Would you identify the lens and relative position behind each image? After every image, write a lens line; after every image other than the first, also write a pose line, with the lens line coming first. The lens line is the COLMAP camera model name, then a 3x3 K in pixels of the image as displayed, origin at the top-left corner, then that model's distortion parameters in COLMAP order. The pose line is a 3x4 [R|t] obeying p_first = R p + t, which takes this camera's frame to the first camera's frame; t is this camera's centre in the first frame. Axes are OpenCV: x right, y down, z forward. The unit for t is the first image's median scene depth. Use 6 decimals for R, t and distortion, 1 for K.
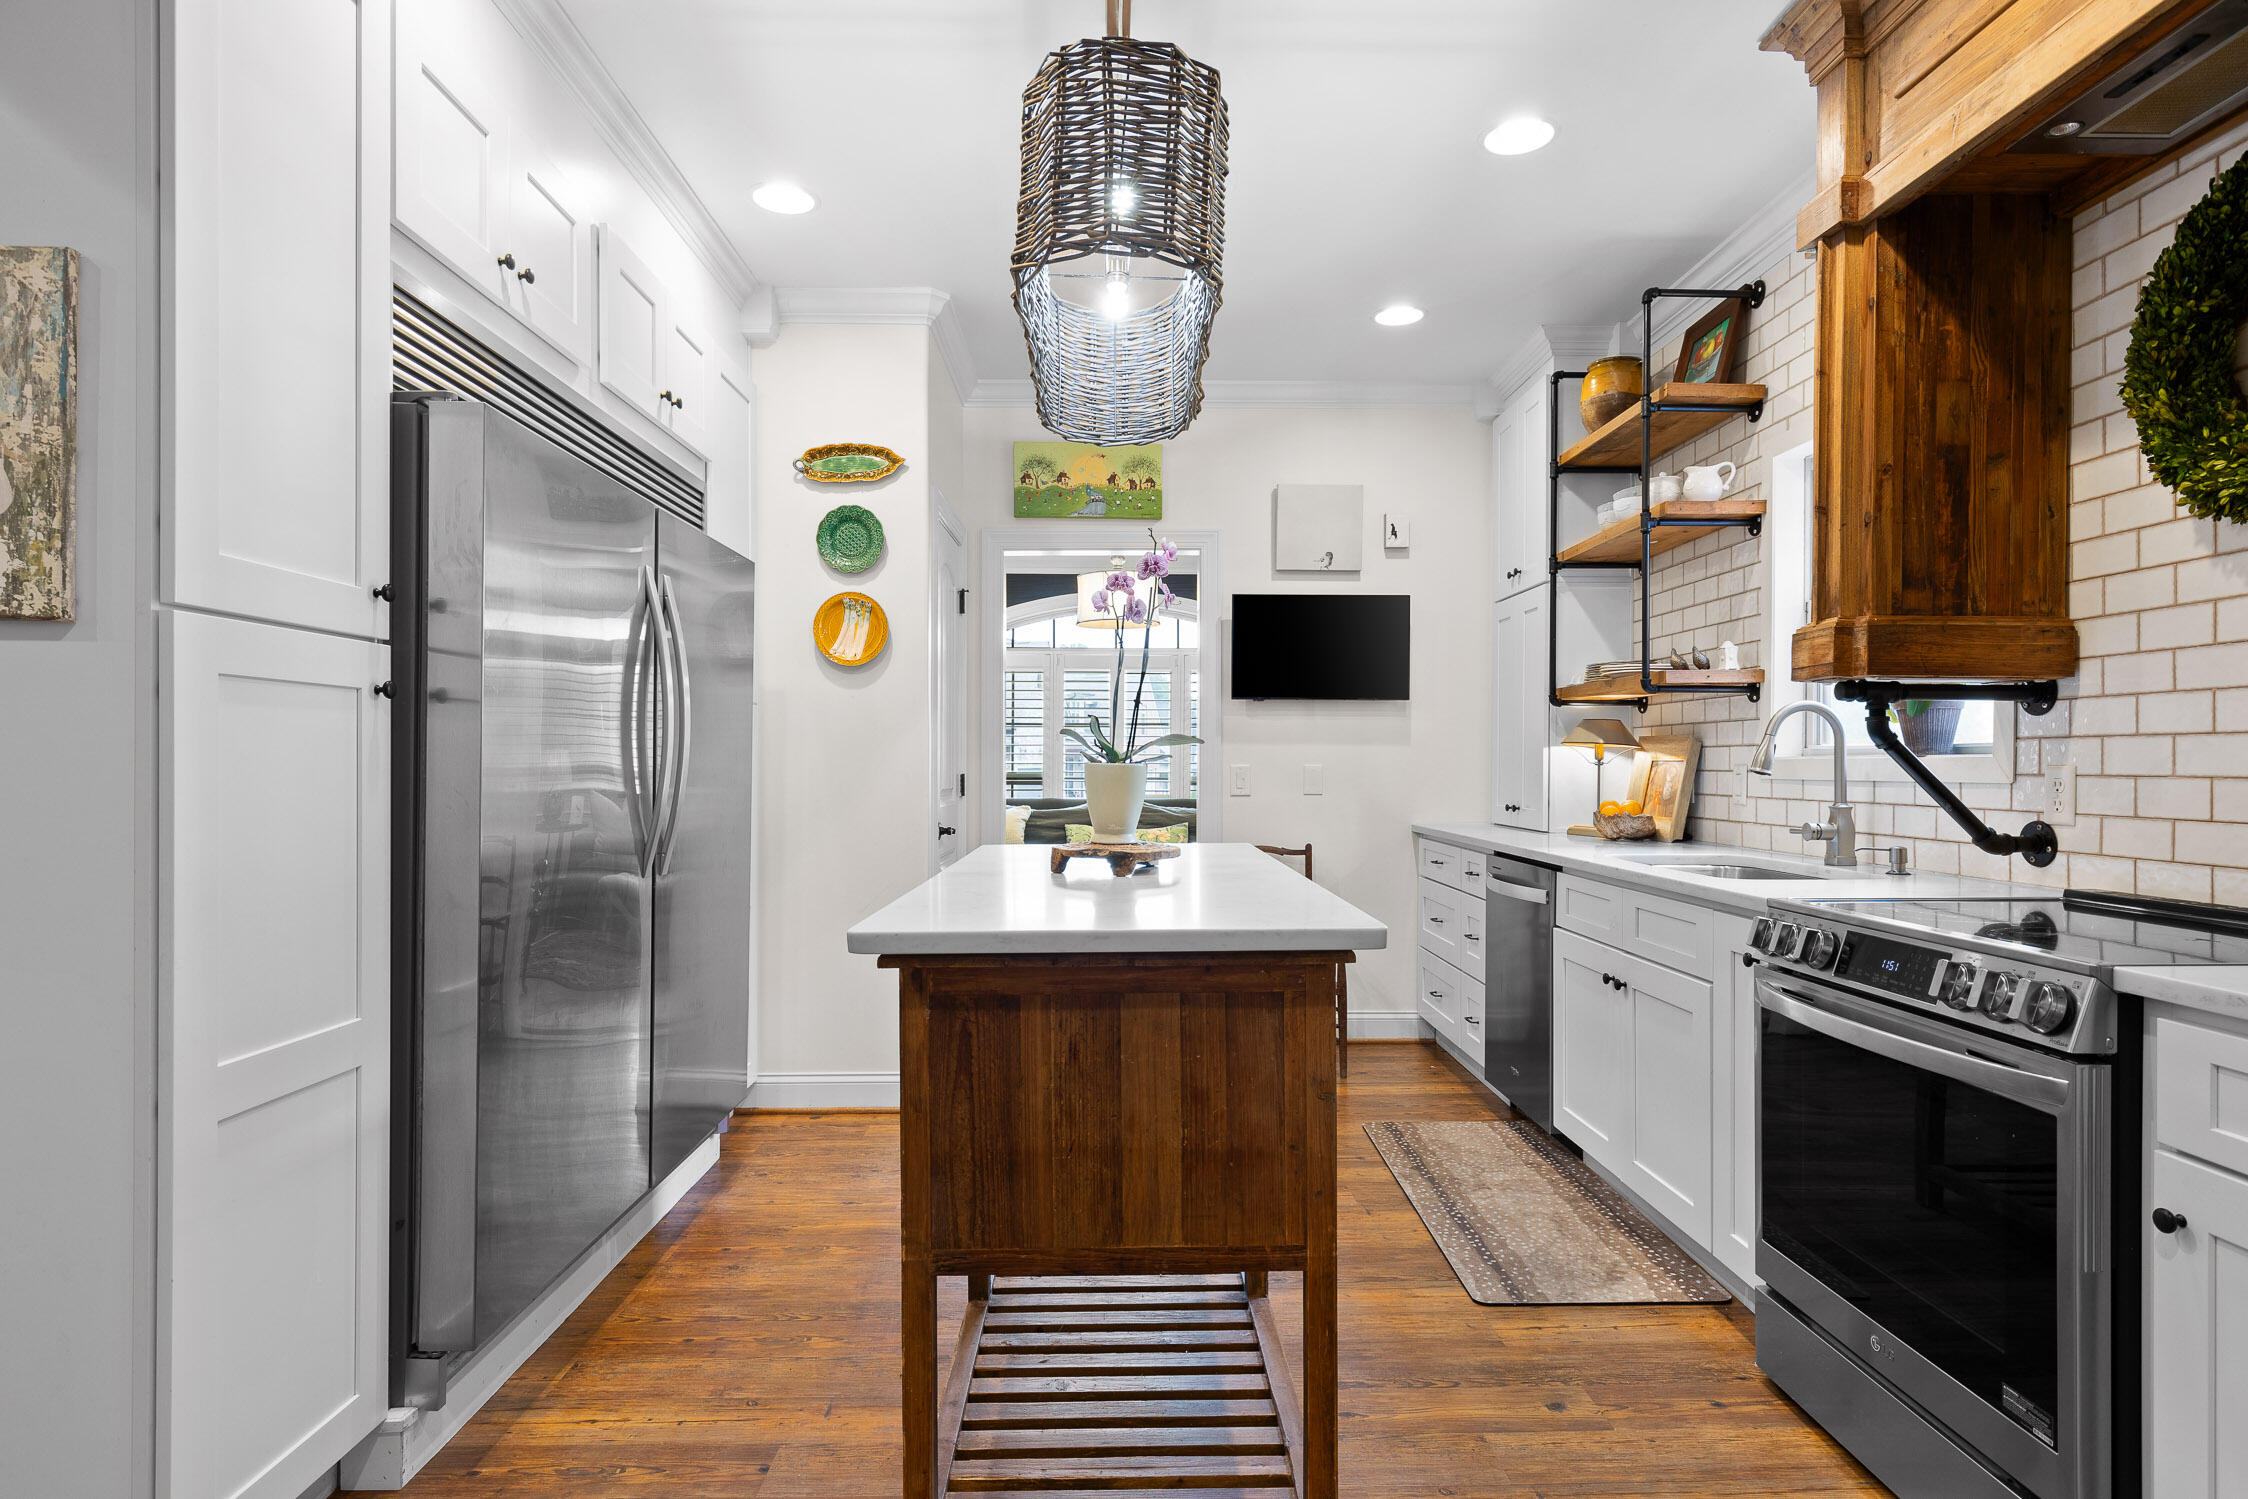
lens RADIAL K [[1192.5, 0, 1124.0], [0, 1192.5, 749.5], [0, 0, 1]] dist [0.000243, 0.000008]
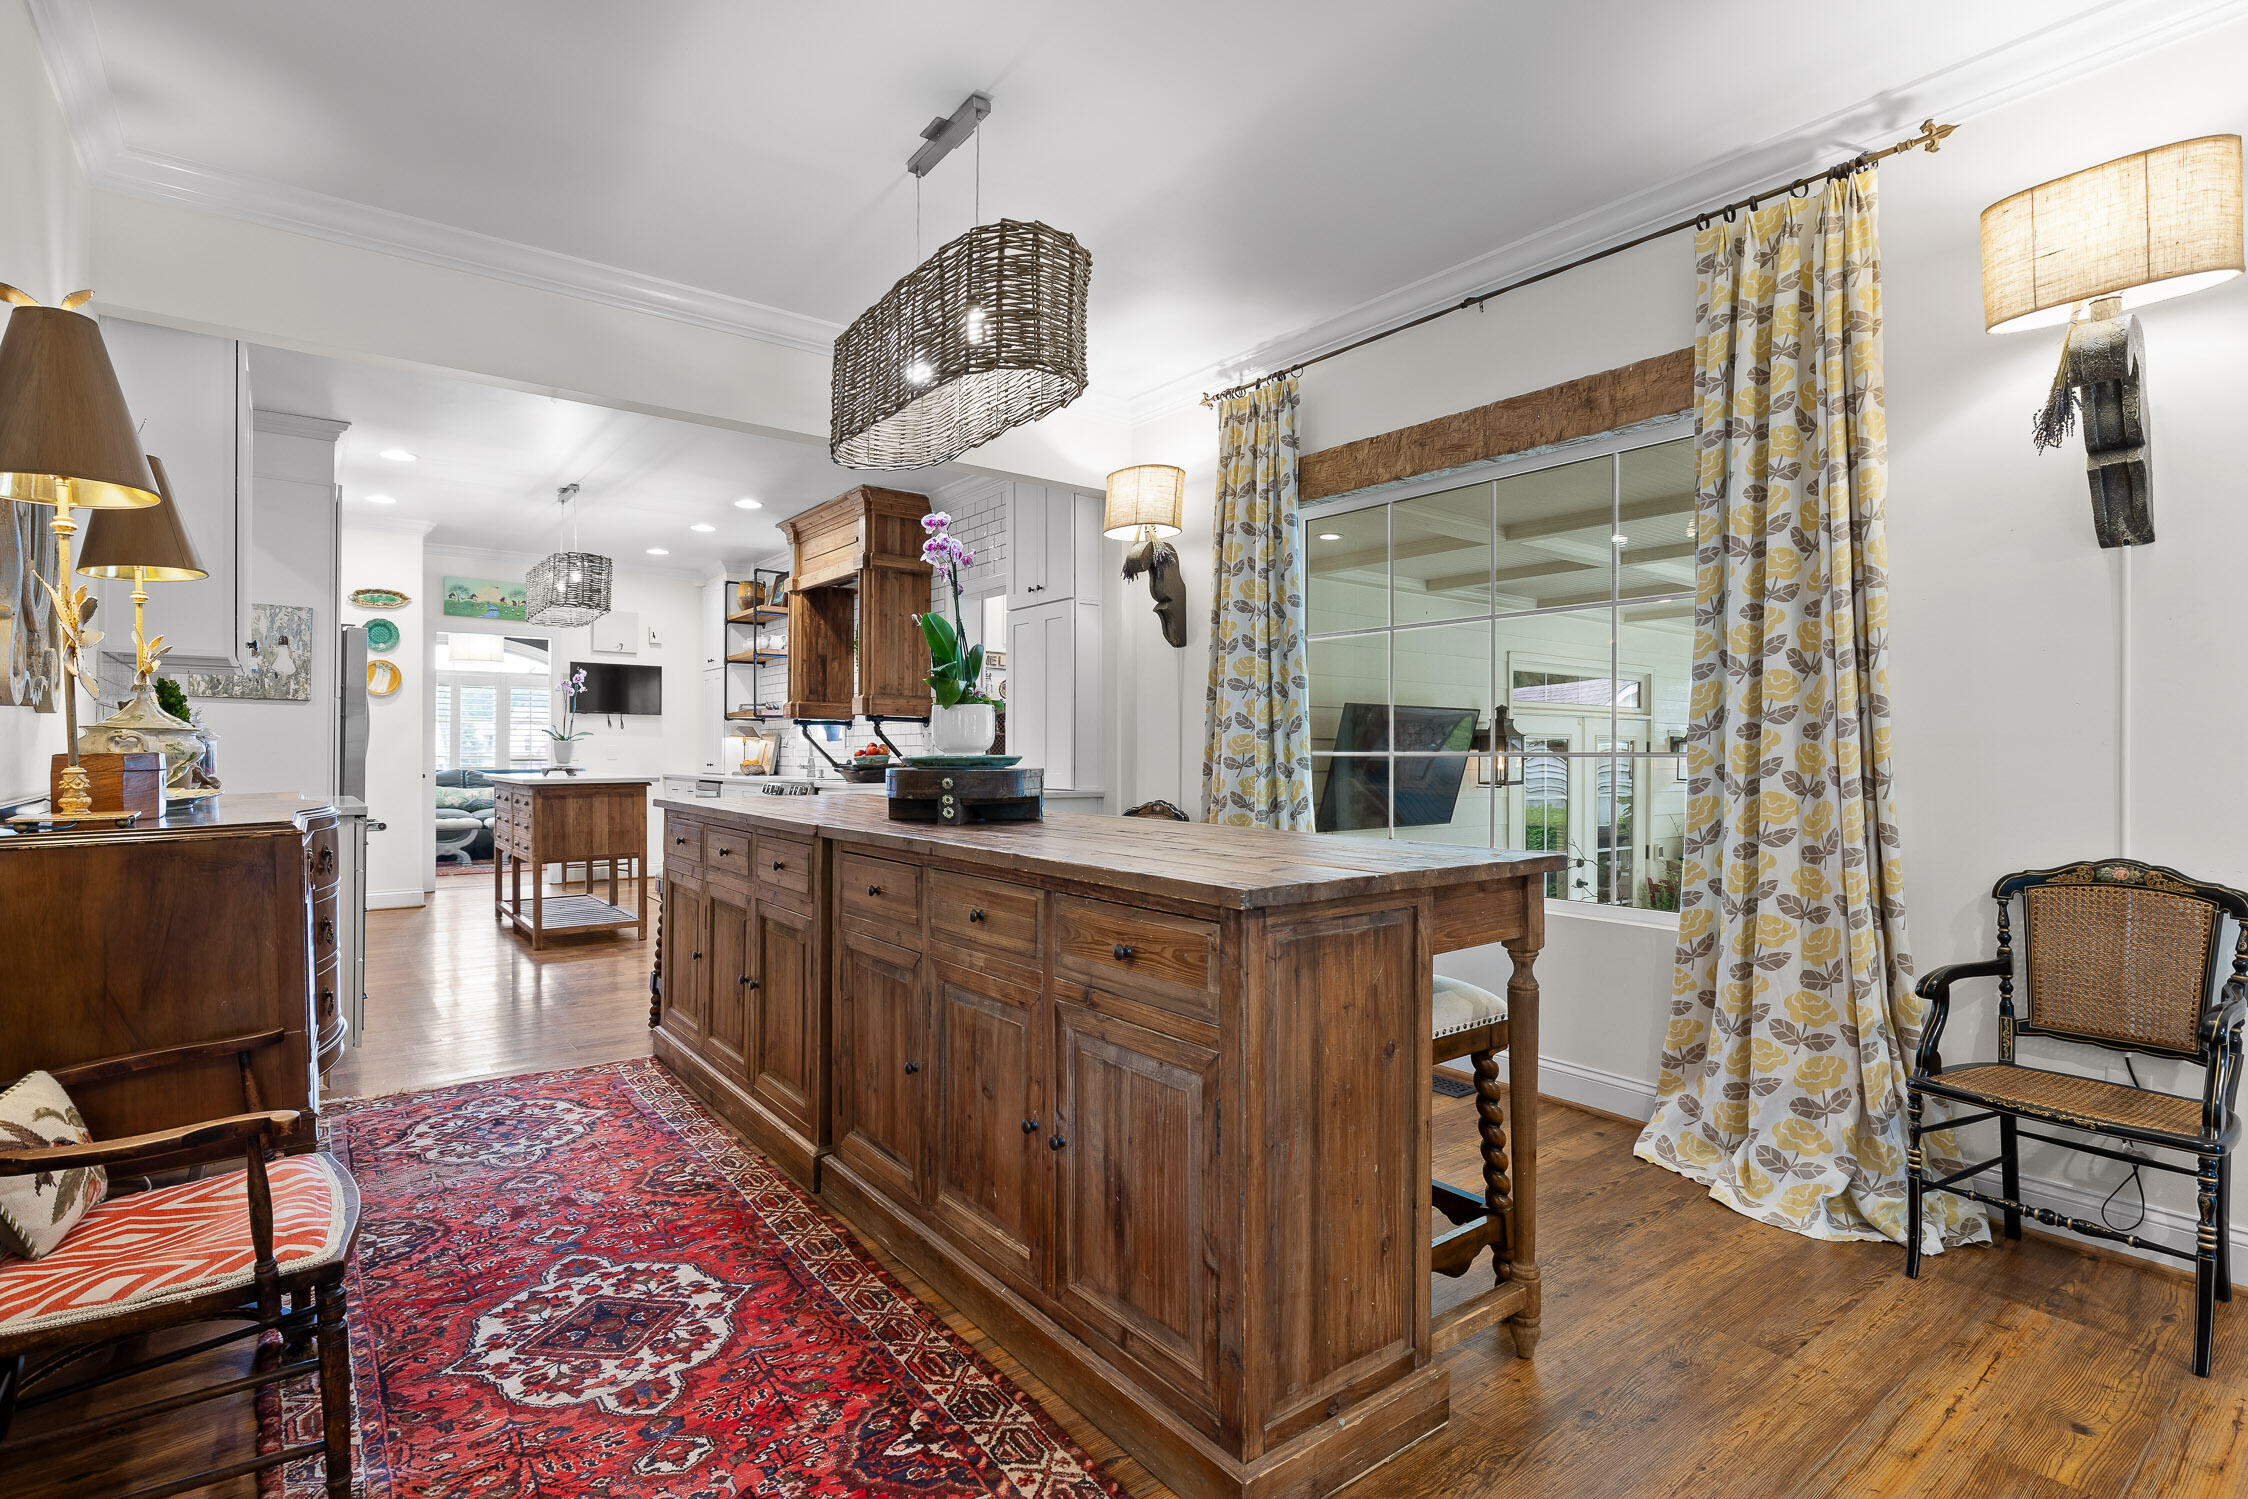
lens RADIAL K [[1077.9, 0, 1124.0], [0, 1077.9, 749.5], [0, 0, 1]] dist [-0.000112, 0.000249]
pose [[0.798199, 0.002825, 0.602387, -0.335794], [-0.006933, 0.999966, 0.004498, 0.007096], [-0.602354, -0.007766, 0.798192, -1.328620]]
